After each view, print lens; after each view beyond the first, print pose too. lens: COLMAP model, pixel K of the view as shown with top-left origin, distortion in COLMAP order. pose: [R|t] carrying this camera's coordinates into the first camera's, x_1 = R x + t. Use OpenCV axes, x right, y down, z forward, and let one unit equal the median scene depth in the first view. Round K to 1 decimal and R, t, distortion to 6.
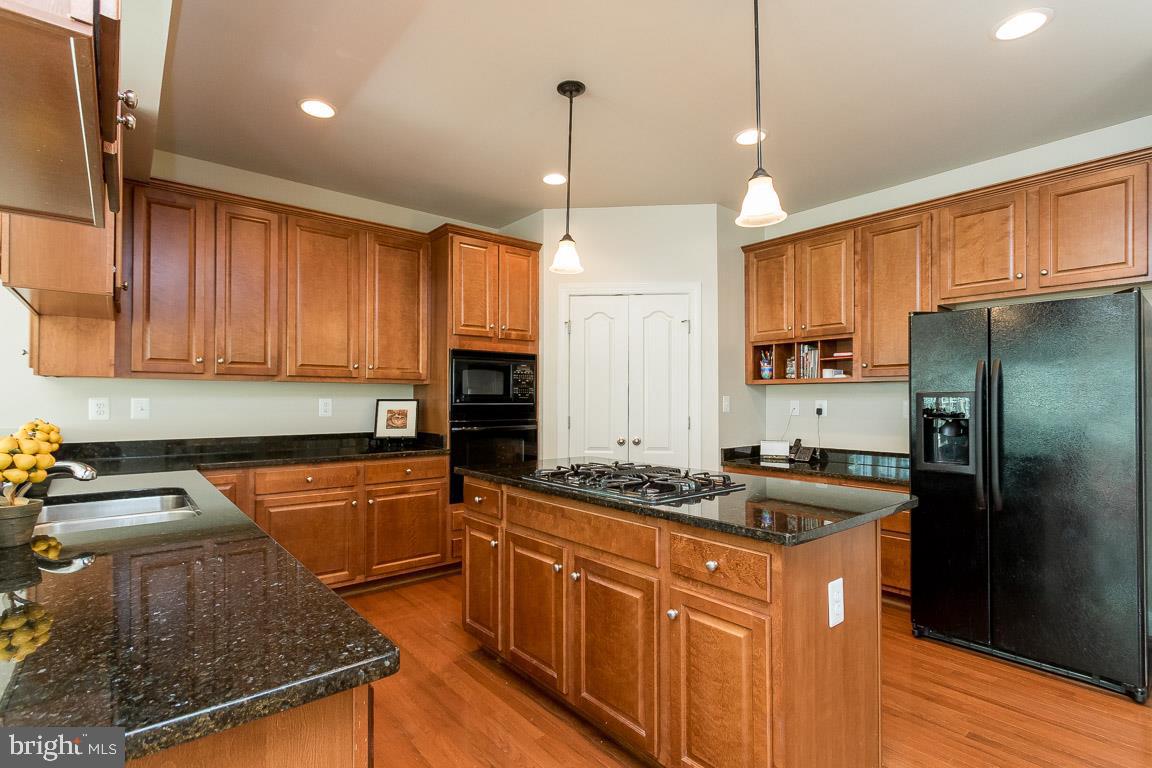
lens RADIAL K [[541.1, 0, 573.3], [0, 541.1, 395.2], [0, 0, 1]] dist [0.001992, -0.001874]
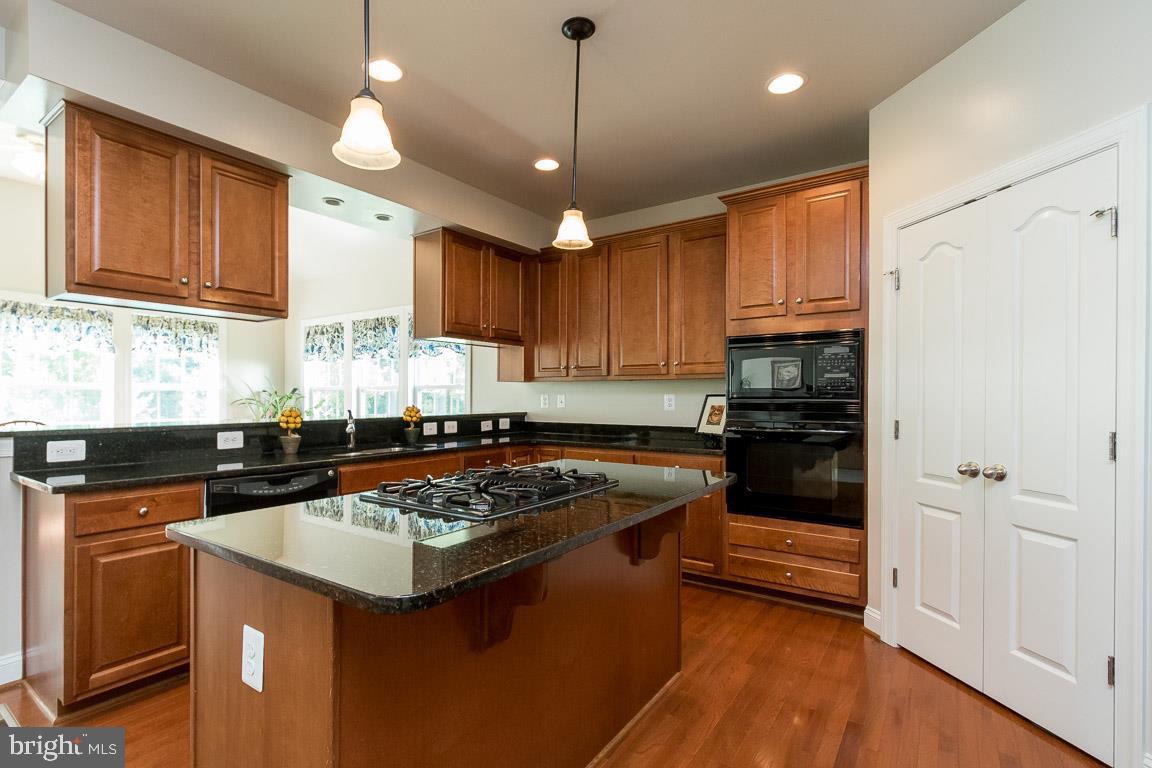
lens RADIAL K [[541.1, 0, 557.8], [0, 541.1, 394.5], [0, 0, 1]] dist [0.001992, -0.001874]
pose [[0.268976, -0.005239, -0.963133, 0.530199], [0.009082, 0.999955, -0.002903, 0.007898], [0.963104, -0.007967, 0.269011, 0.481643]]
